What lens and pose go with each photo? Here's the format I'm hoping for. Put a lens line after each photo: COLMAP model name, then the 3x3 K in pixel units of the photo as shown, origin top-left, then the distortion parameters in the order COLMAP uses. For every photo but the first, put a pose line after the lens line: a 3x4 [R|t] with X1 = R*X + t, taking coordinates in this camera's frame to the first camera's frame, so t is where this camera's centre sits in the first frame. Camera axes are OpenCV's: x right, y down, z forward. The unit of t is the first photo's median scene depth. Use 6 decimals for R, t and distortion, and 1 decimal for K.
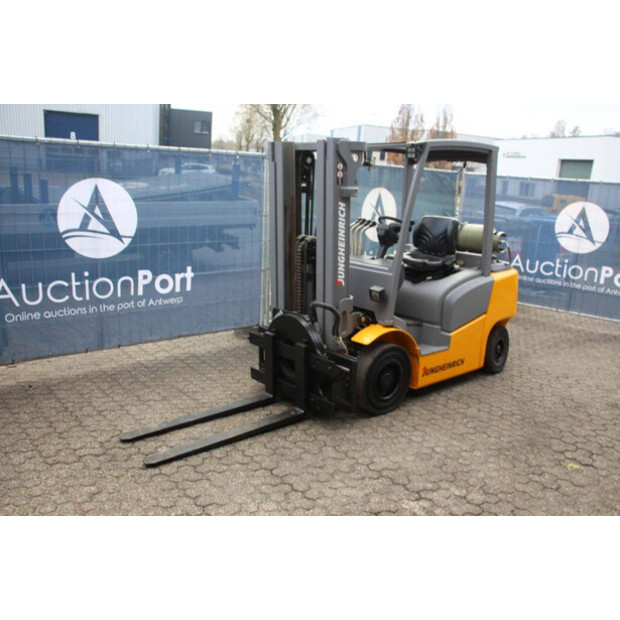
lens RADIAL K [[546.8, 0, 315.8], [0, 546.8, 308.6], [0, 0, 1]] dist [-0.113085, 0.071360]
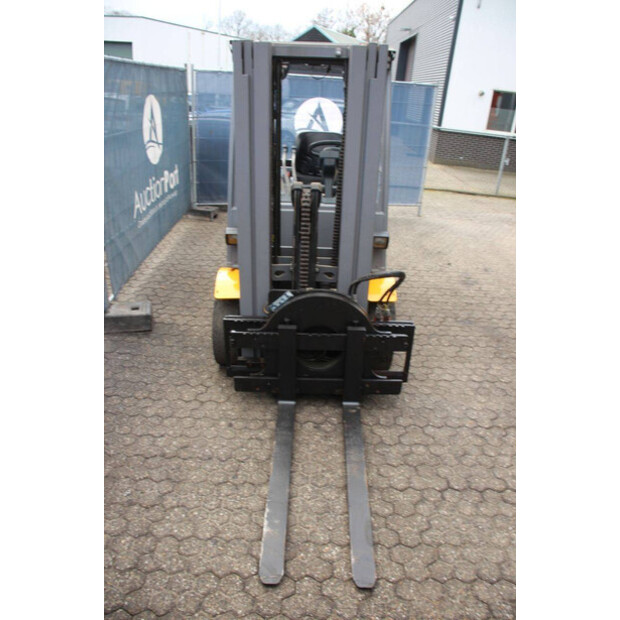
lens RADIAL K [[509.5, 0, 311.4], [0, 509.5, 316.5], [0, 0, 1]] dist [-0.165906, 0.148647]
pose [[0.660984, -0.333249, 0.672344, -0.475755], [0.157831, 0.937677, 0.309598, -0.158755], [-0.733614, -0.098523, 0.672386, 0.493170]]
